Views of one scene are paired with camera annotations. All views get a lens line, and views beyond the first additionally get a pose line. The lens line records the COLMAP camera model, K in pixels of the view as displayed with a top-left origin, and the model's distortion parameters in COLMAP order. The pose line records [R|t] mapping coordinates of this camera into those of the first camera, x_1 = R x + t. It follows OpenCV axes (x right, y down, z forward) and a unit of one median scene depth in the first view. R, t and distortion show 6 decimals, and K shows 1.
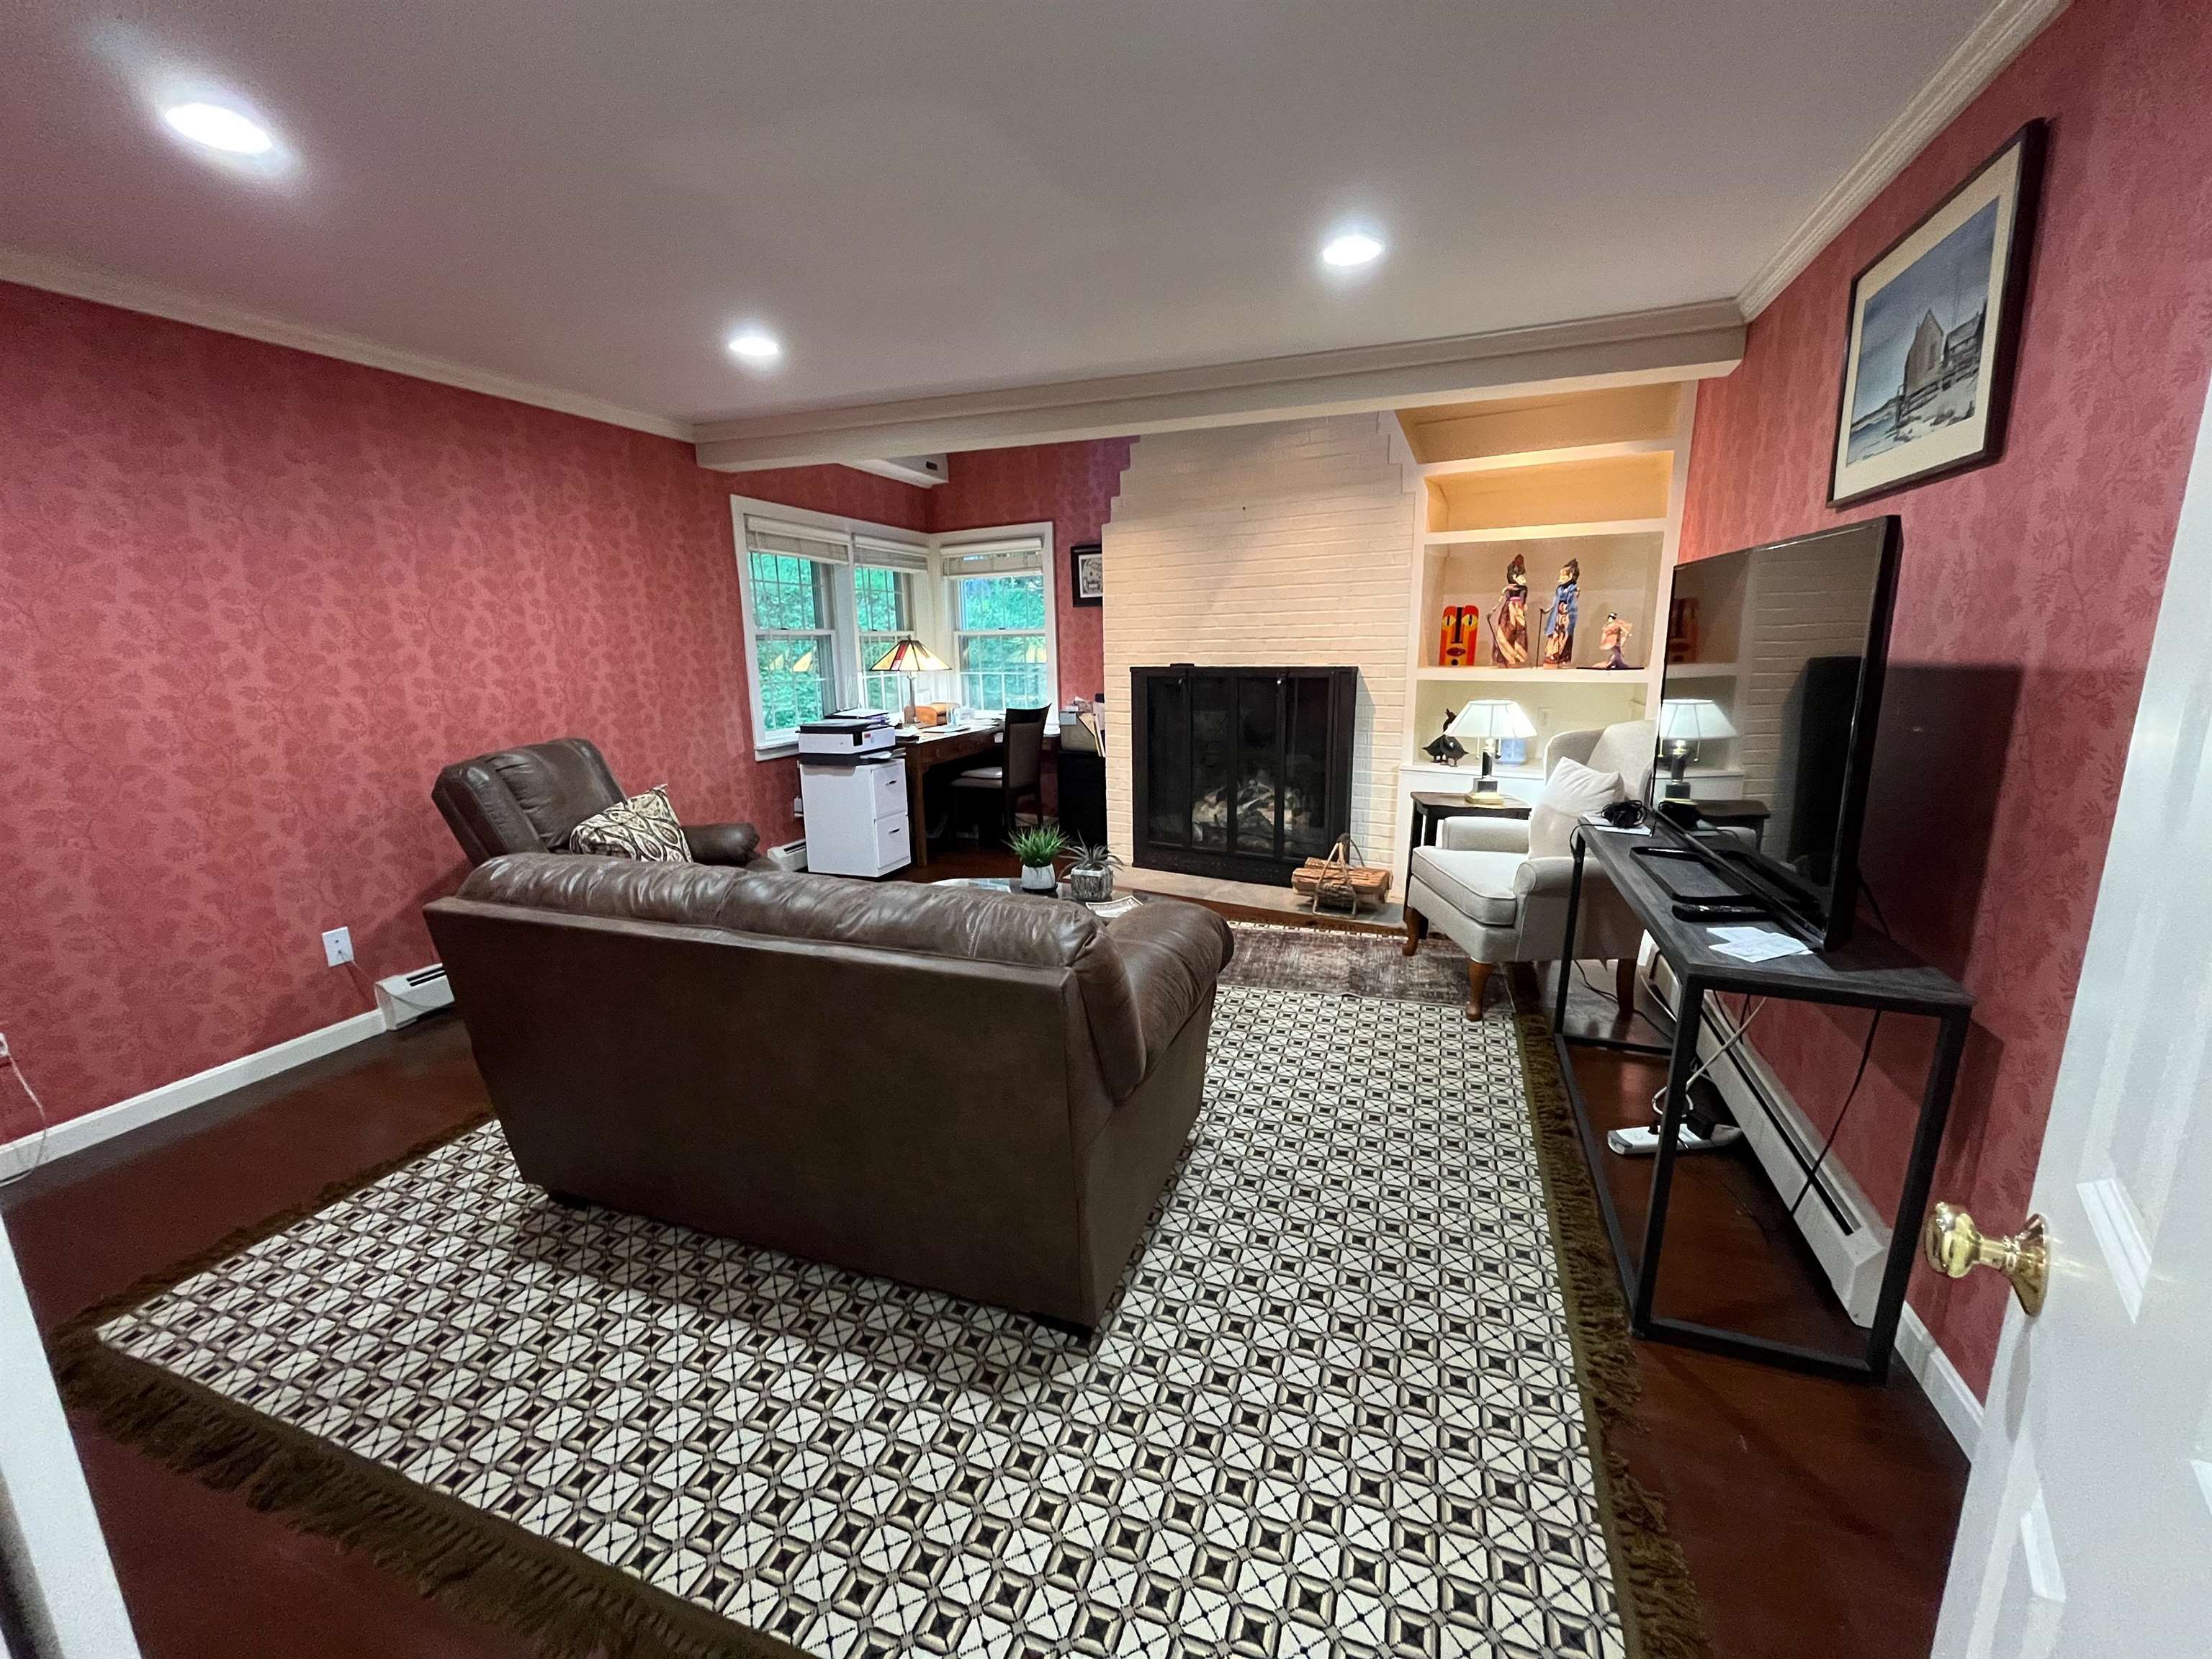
lens RADIAL K [[900.8, 0, 1106.0], [0, 900.8, 829.5], [0, 0, 1]] dist [0.028169, -0.000119]
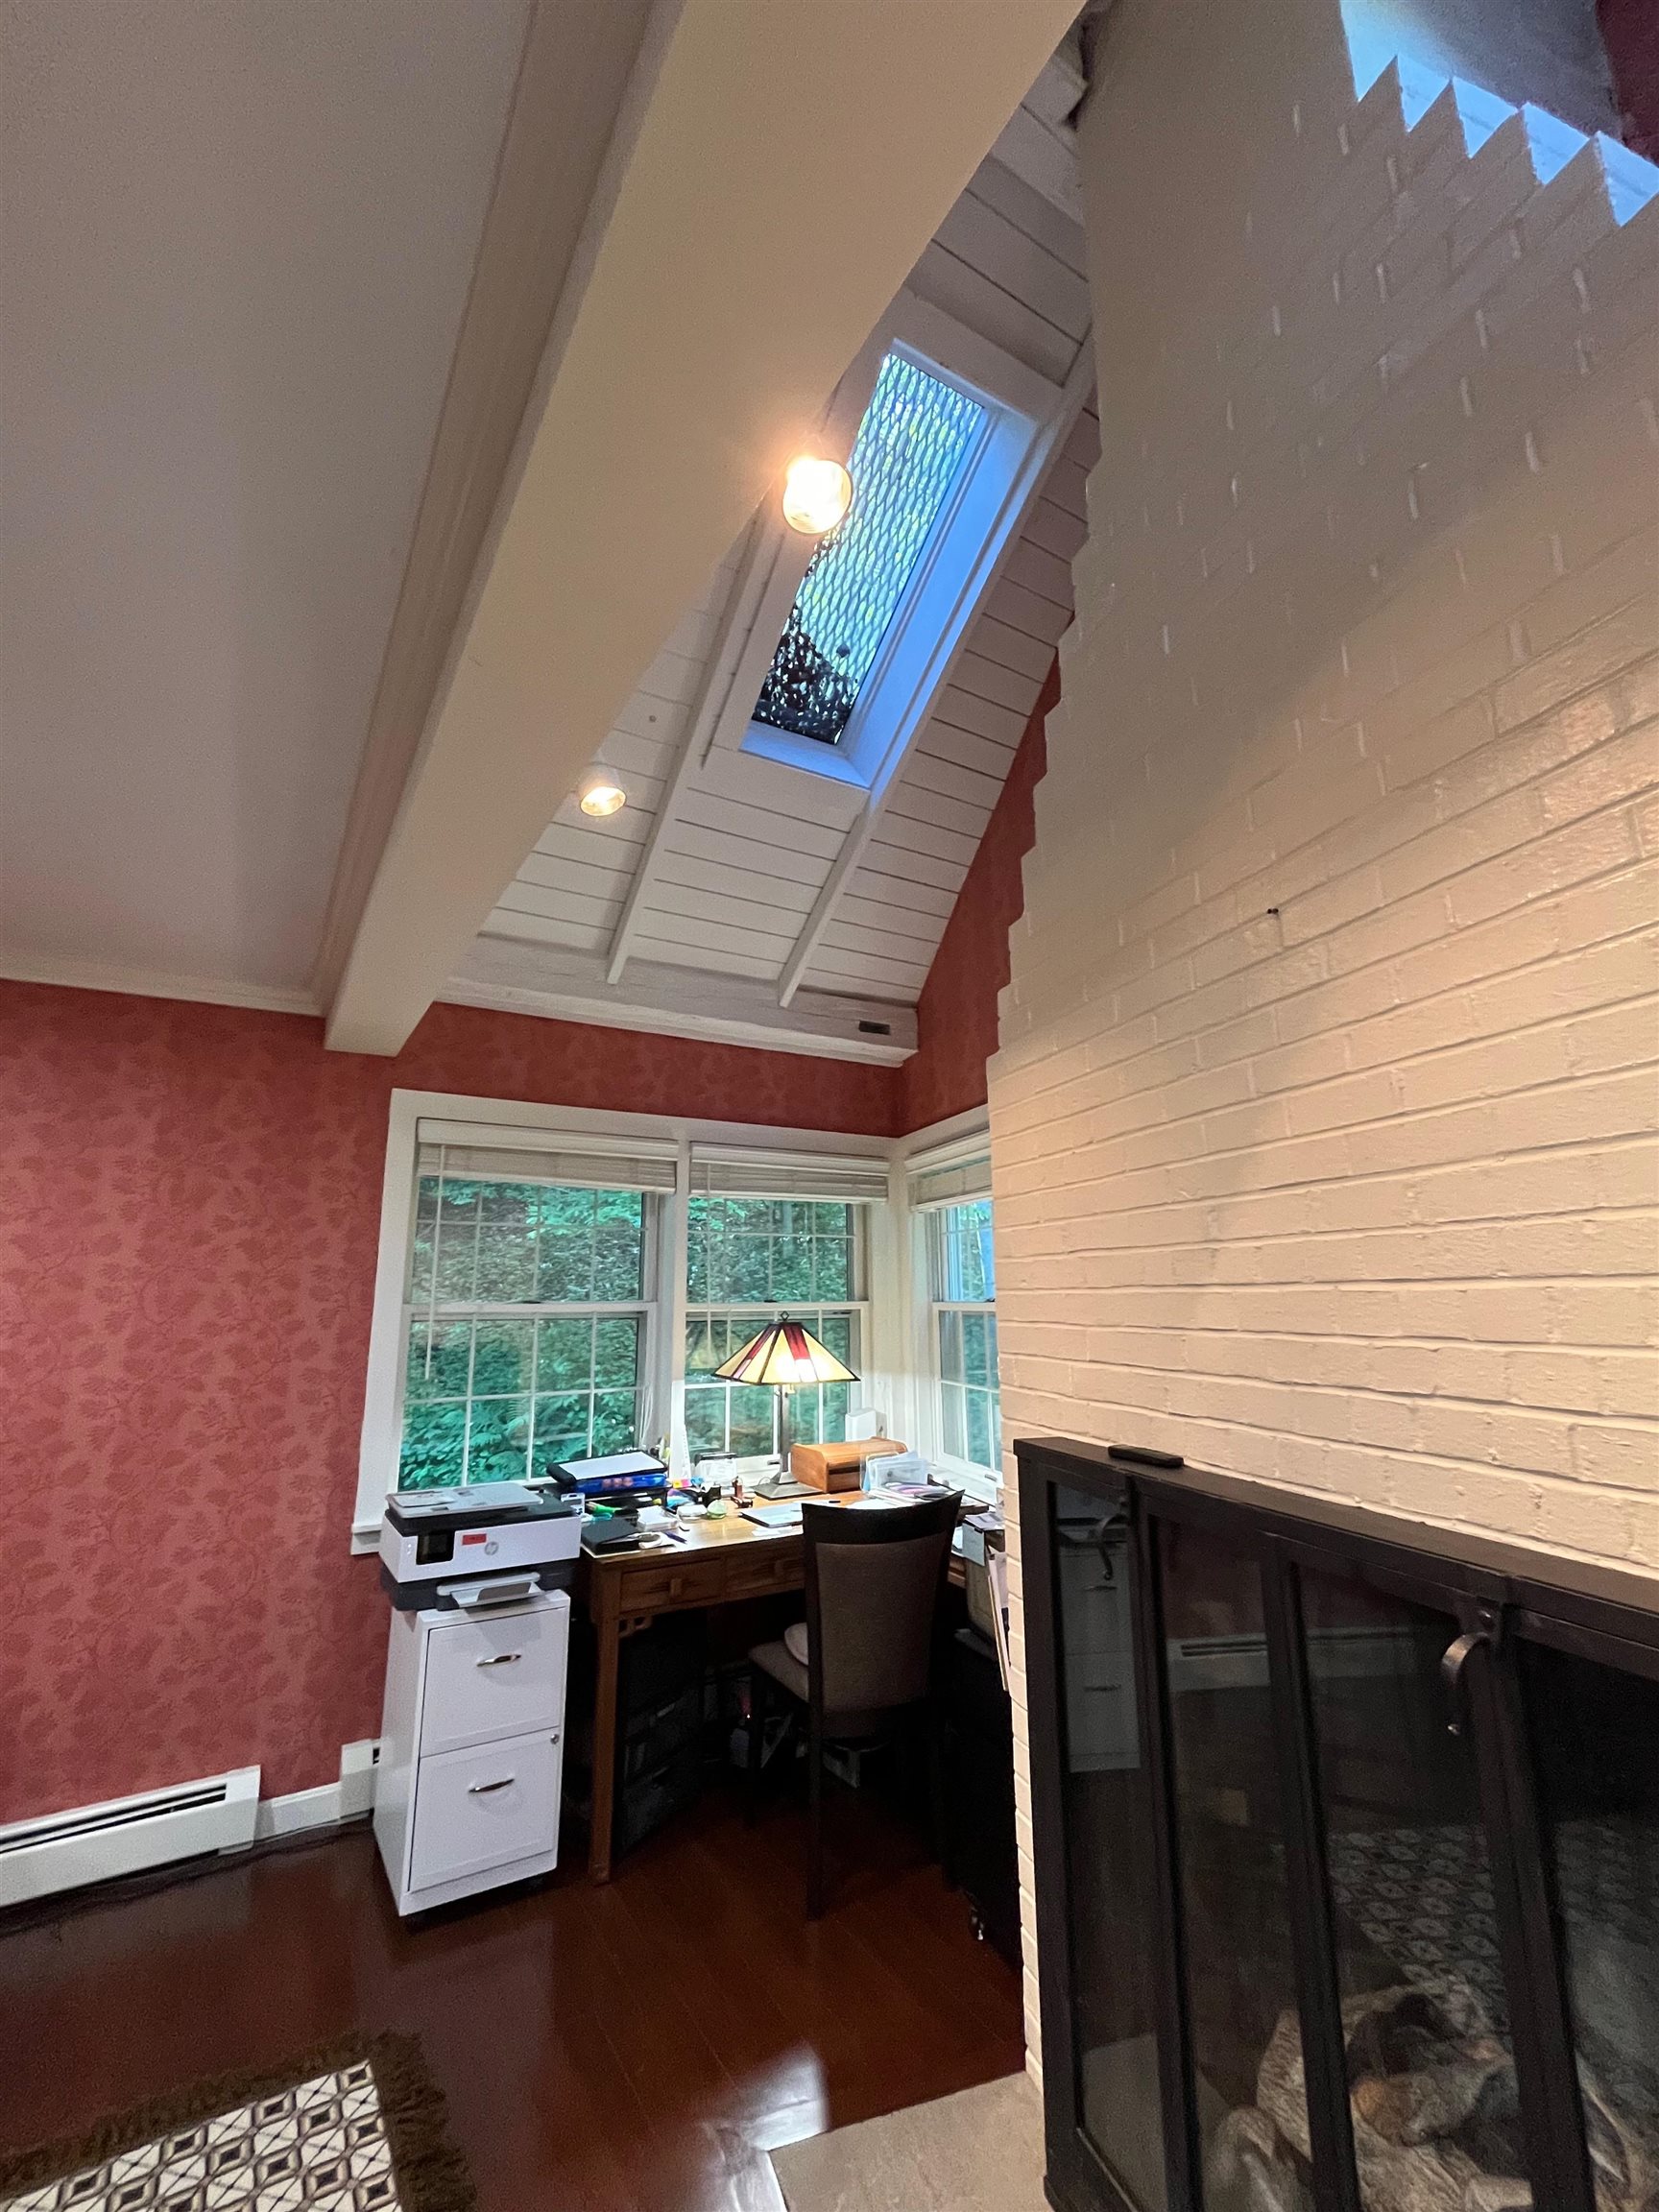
lens RADIAL K [[1052.8, 0, 833.8], [0, 1052.8, 1070.2], [0, 0, 1]] dist [-0.003695, -0.000625]
pose [[0.806204, -0.128278, -0.577564, 0.230718], [-0.122912, 0.918599, -0.375591, -0.146812], [0.578729, 0.373793, 0.724811, 0.637753]]
